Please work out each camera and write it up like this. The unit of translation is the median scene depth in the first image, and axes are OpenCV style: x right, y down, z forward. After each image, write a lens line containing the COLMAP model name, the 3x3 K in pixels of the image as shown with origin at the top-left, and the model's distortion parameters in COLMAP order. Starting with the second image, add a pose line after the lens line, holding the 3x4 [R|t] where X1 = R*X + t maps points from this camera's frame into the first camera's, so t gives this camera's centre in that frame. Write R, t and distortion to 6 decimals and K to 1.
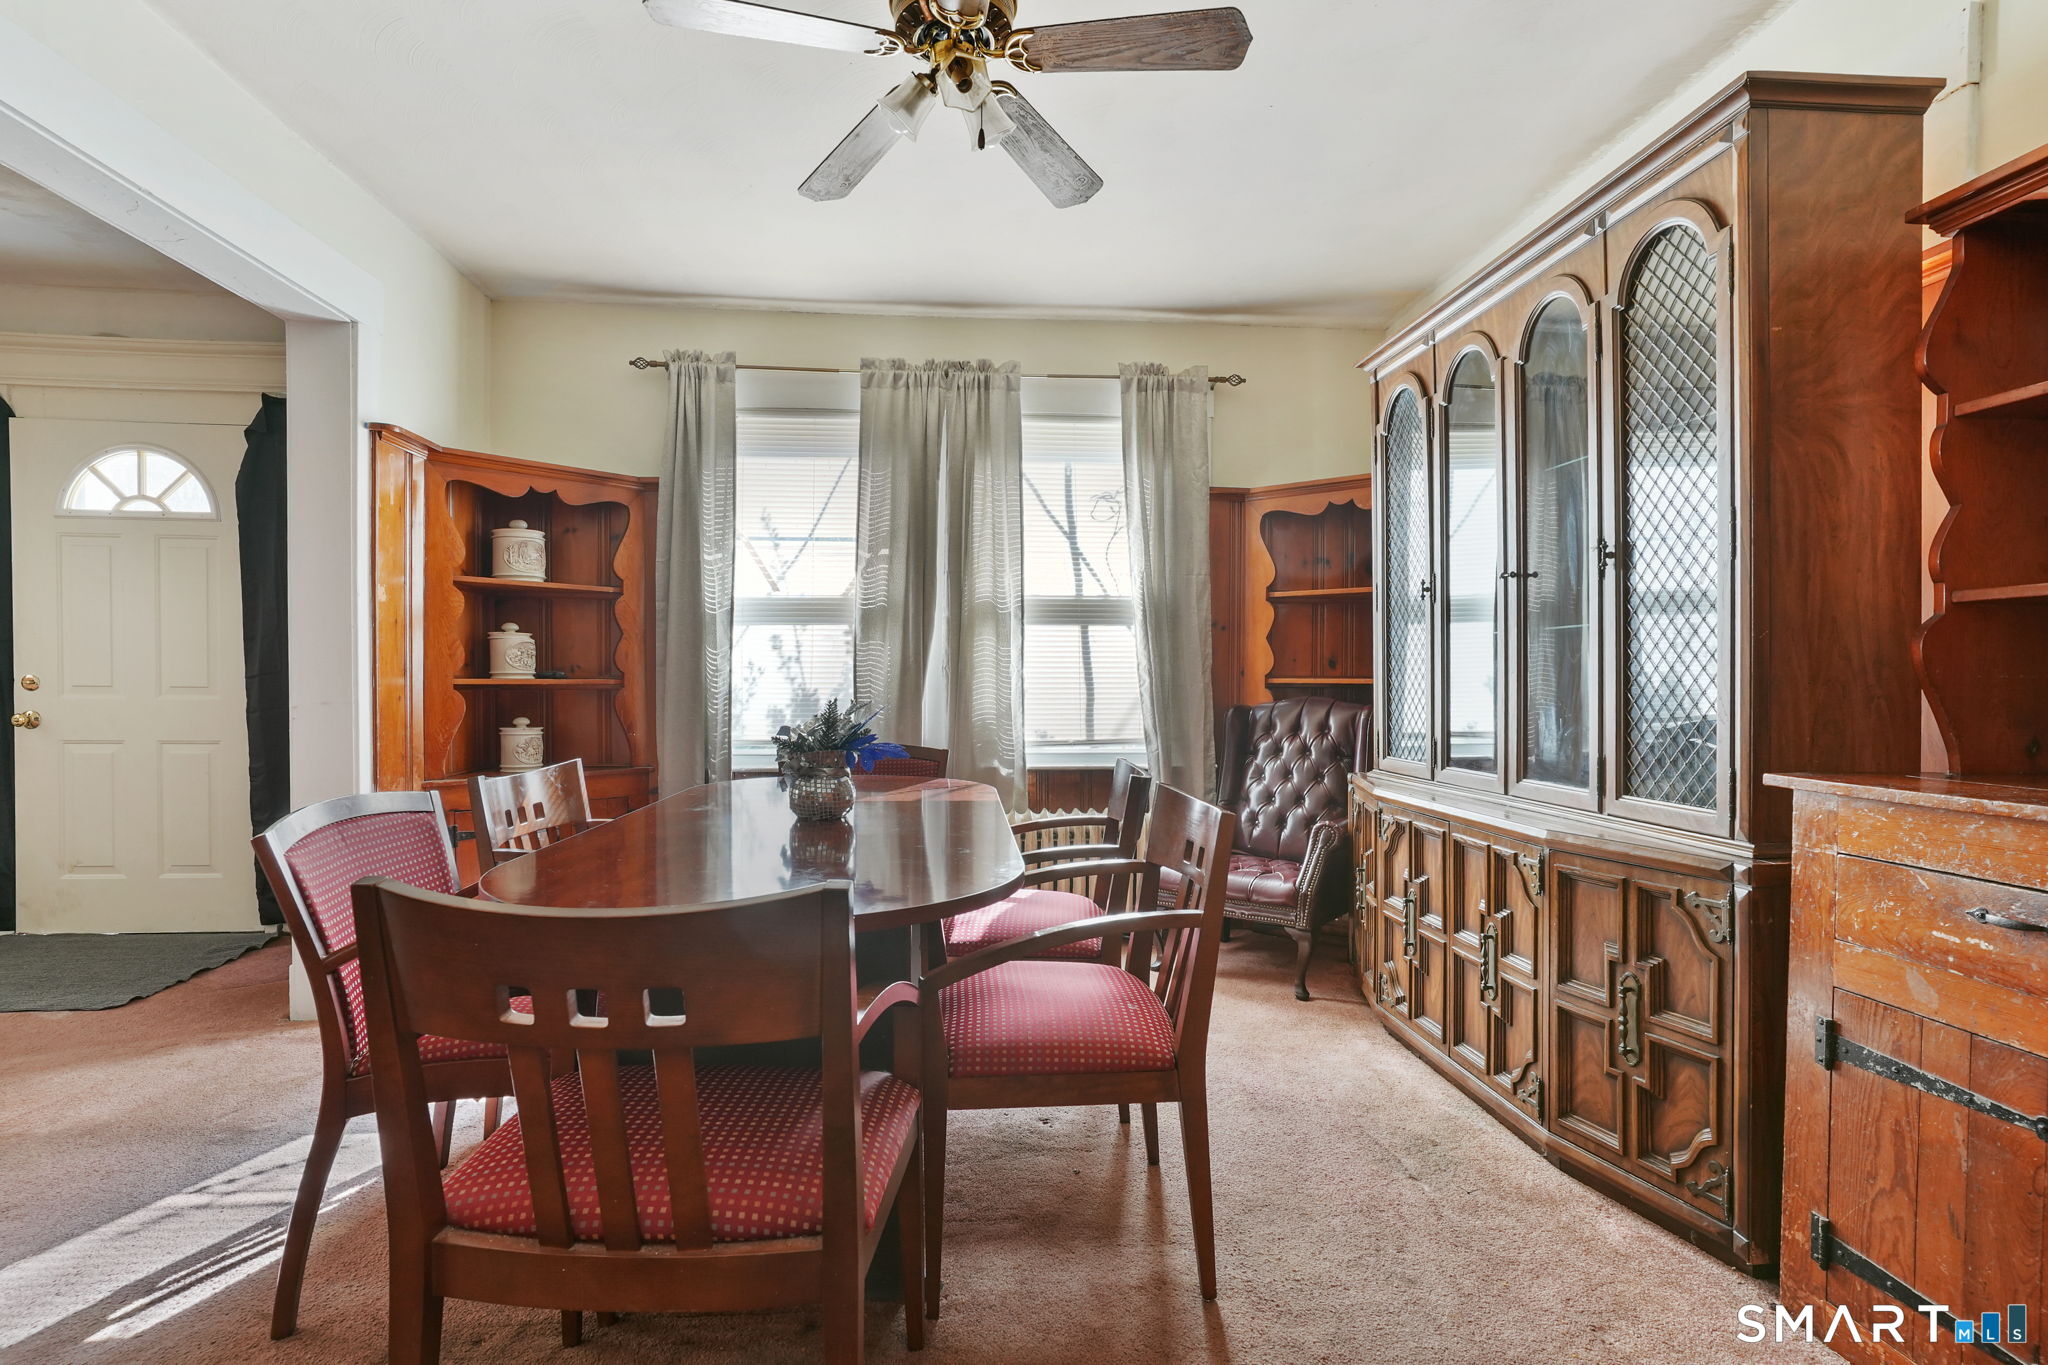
lens RADIAL K [[1034.9, 0, 1038.5], [0, 1034.9, 694.7], [0, 0, 1]] dist [-0.066011, 0.044428]
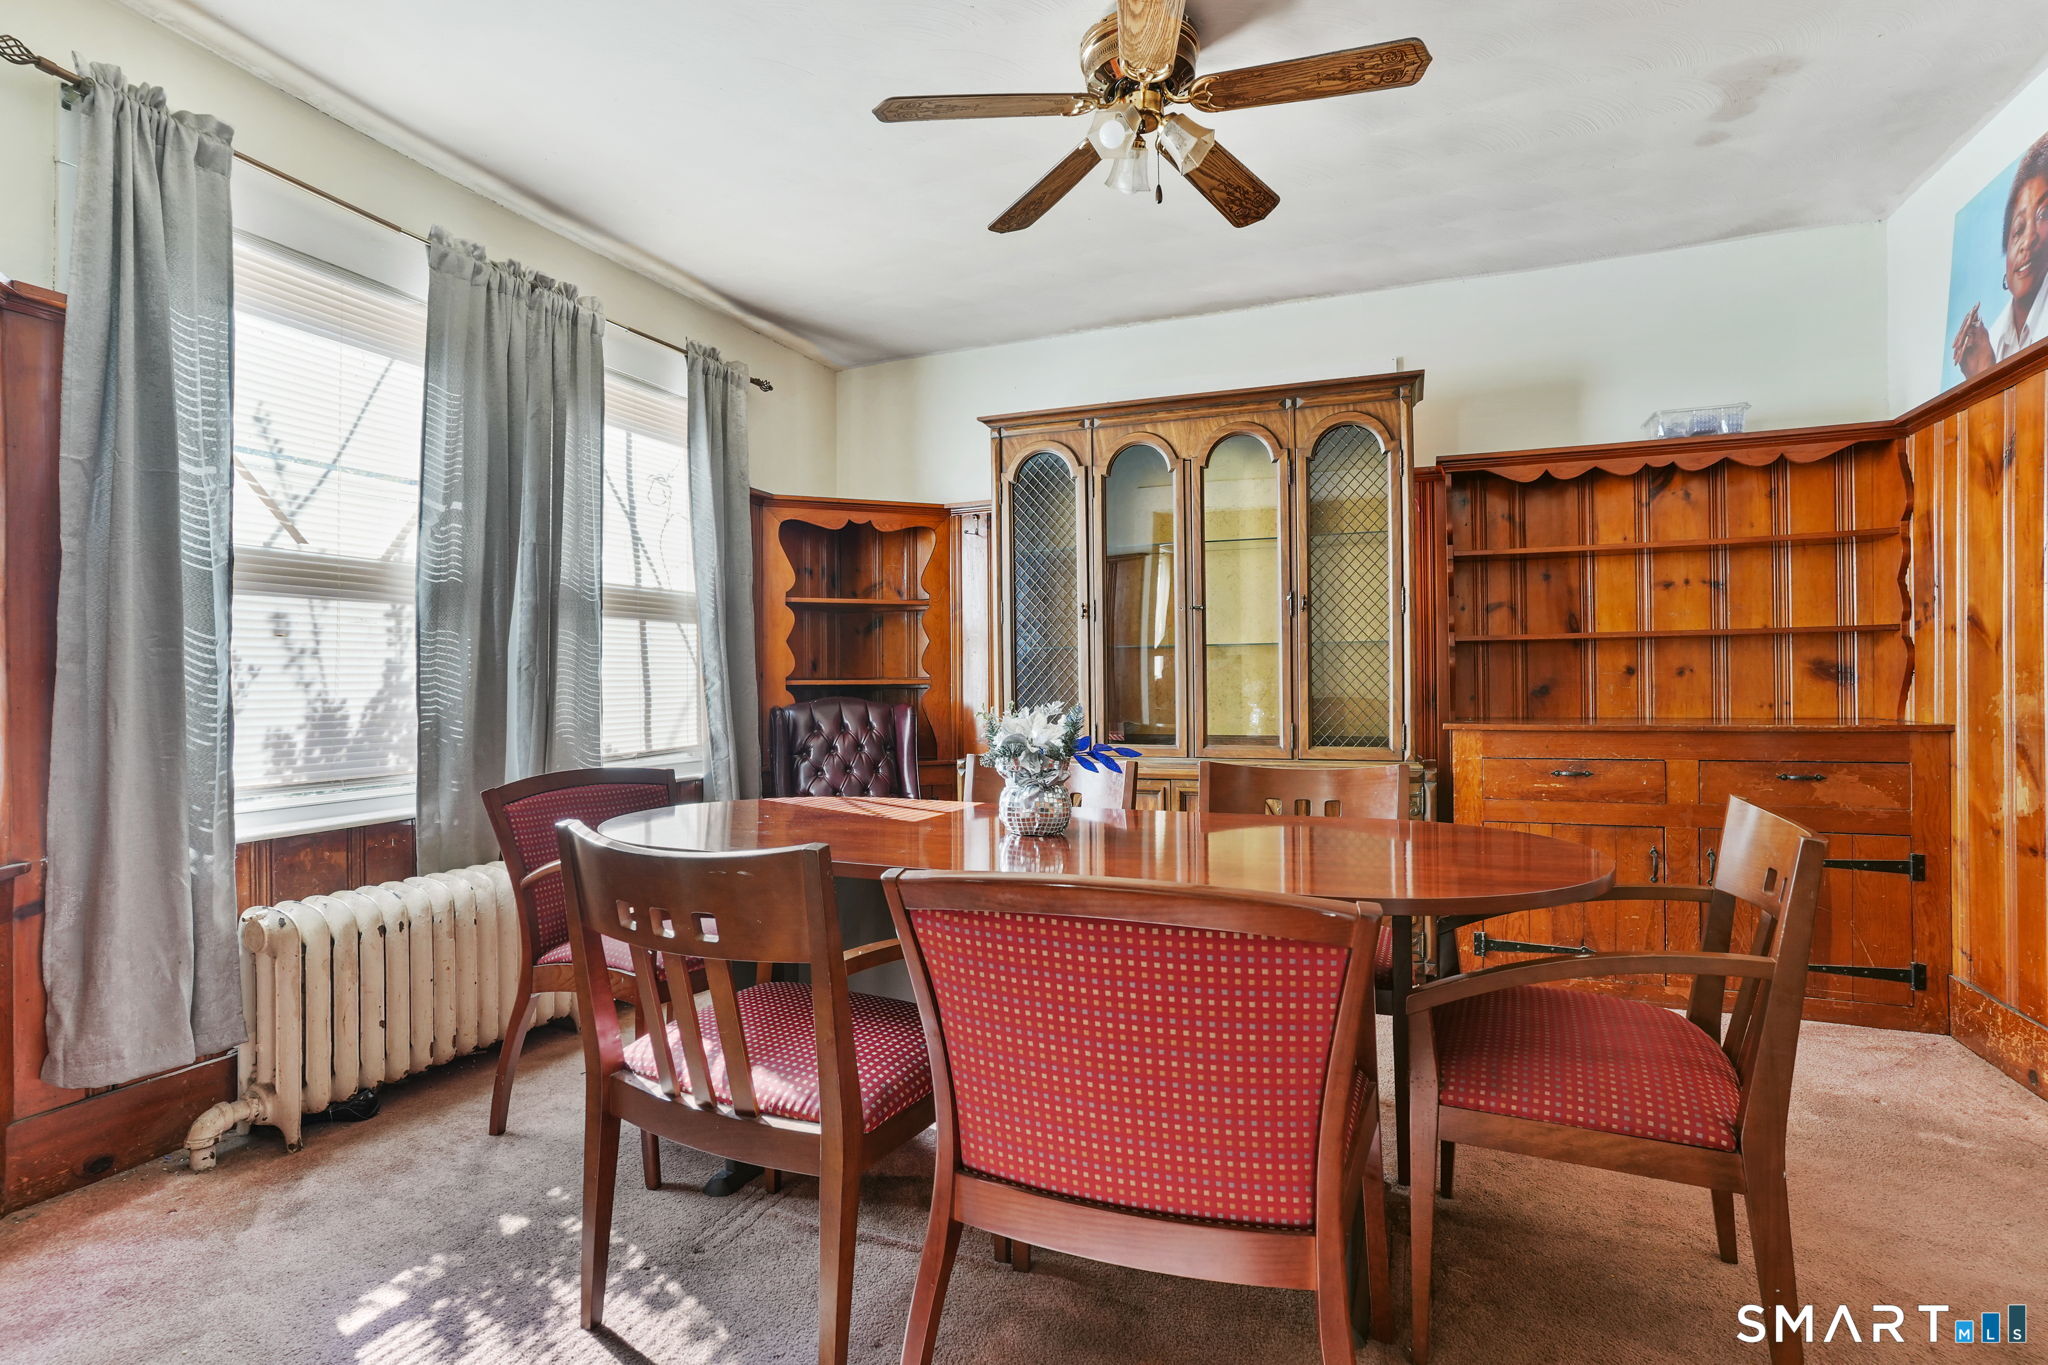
lens RADIAL K [[1011.6, 0, 1021.0], [0, 1011.6, 660.3], [0, 0, 1]] dist [-0.060482, 0.040267]
pose [[0.451759, 0.013594, 0.892037, -0.585962], [0.018686, 0.999520, -0.024695, -0.006922], [-0.891945, 0.027825, 0.451288, 0.343620]]
